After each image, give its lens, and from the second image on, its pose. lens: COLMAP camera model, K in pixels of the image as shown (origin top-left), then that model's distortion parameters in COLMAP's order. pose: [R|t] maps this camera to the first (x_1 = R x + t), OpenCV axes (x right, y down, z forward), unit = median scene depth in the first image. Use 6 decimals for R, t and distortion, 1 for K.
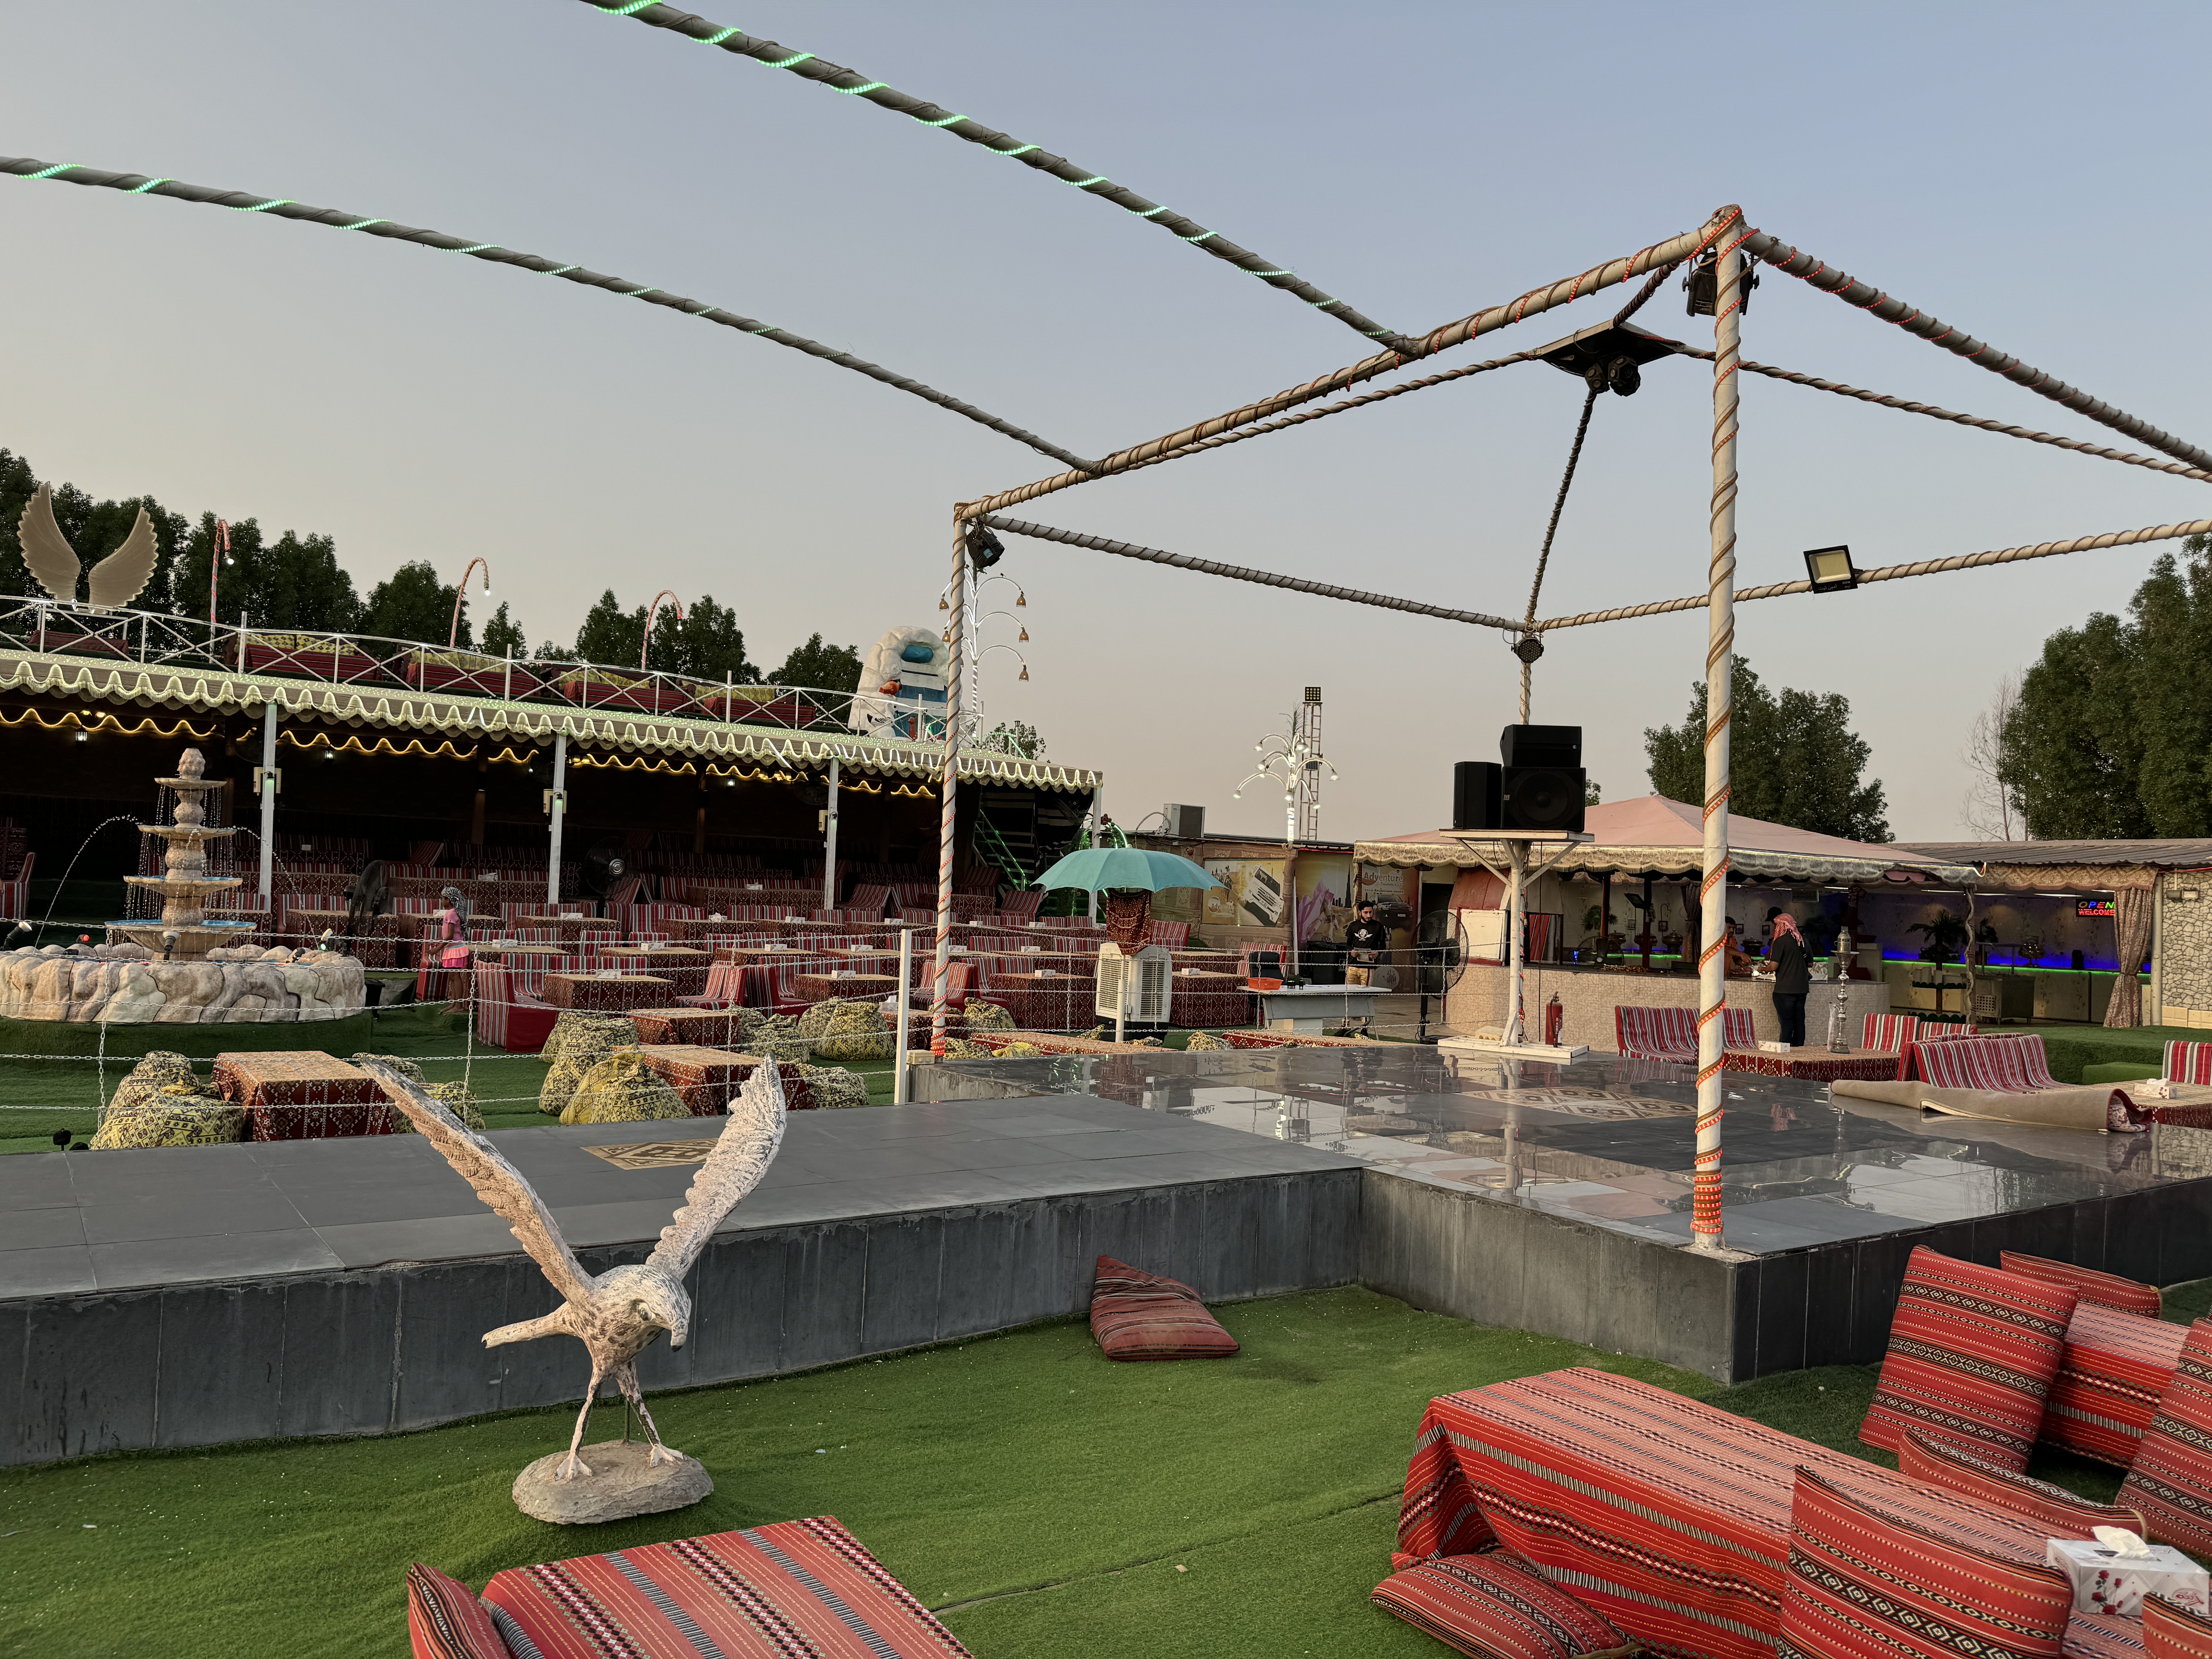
lens RADIAL K [[1643.7, 0, 1099.1], [0, 1643.7, 835.3], [0, 0, 1]] dist [0.108628, -0.075005]
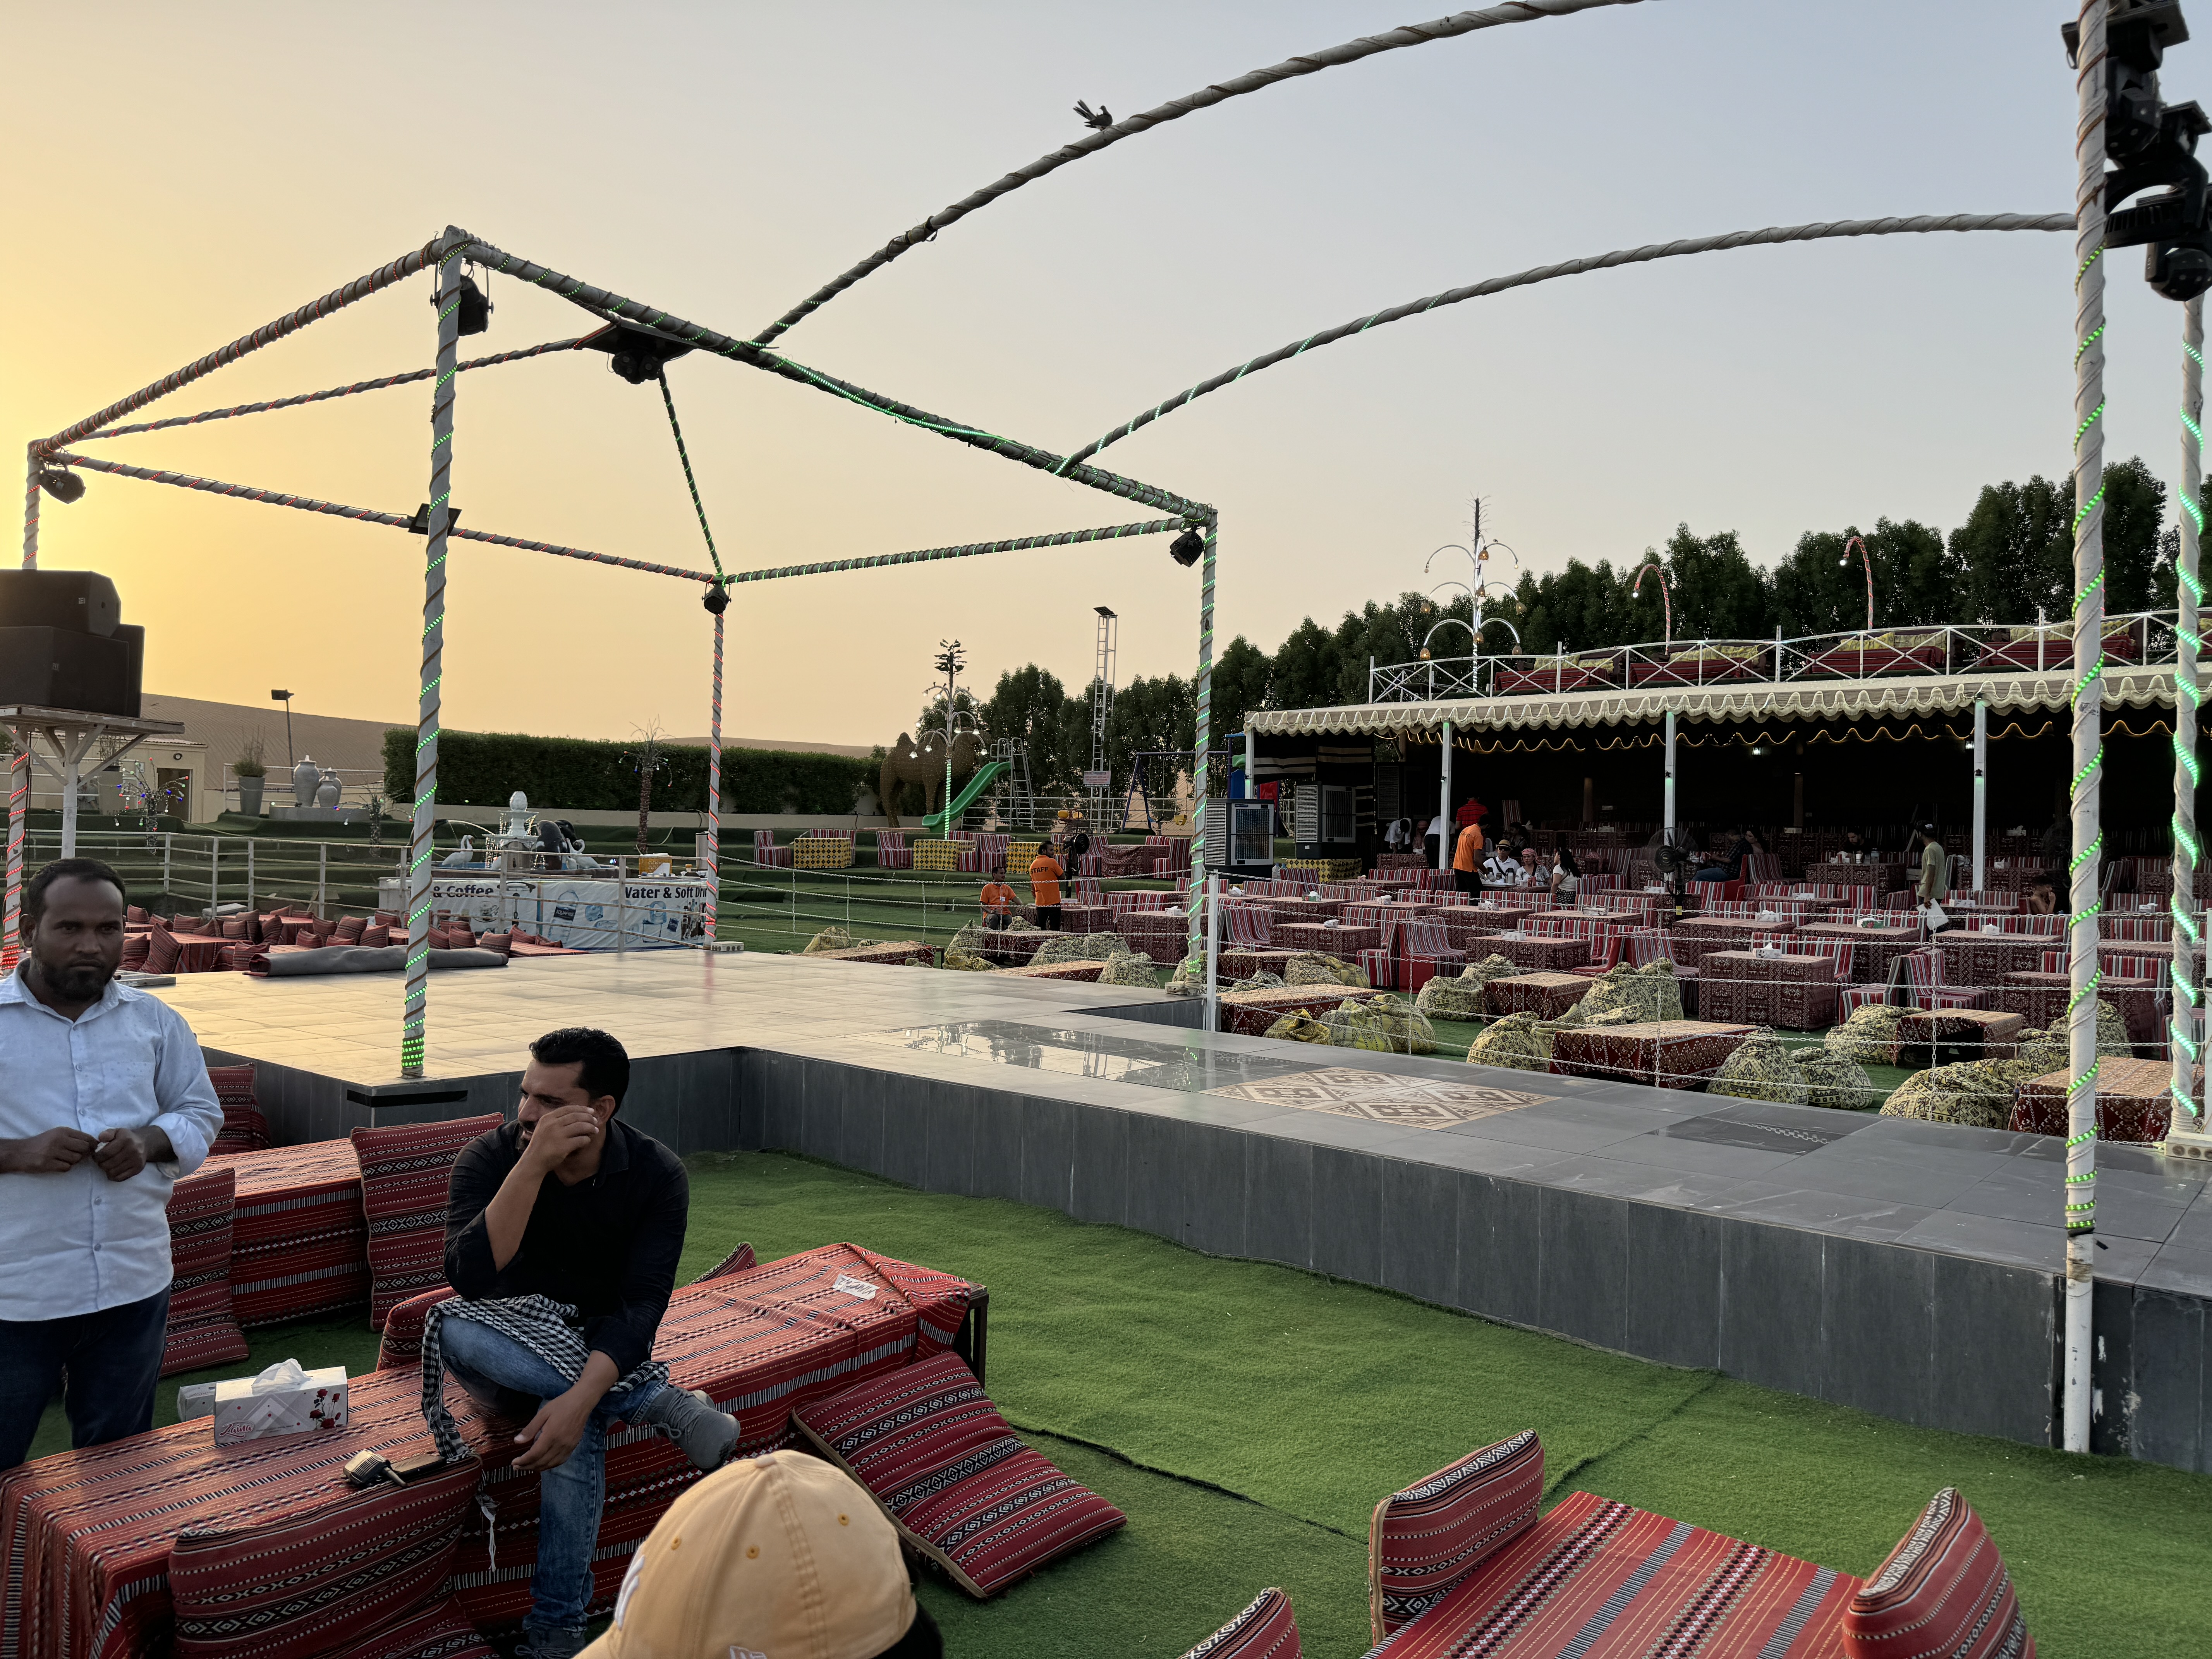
lens RADIAL K [[1643.7, 0, 1097.9], [0, 1643.7, 827.8], [0, 0, 1]] dist [0.108628, -0.075005]
pose [[0.304189, -0.048795, -0.951361, 0.494959], [0.031847, 0.998650, -0.041037, 0.036258], [0.952079, -0.017815, 0.305332, 0.317504]]
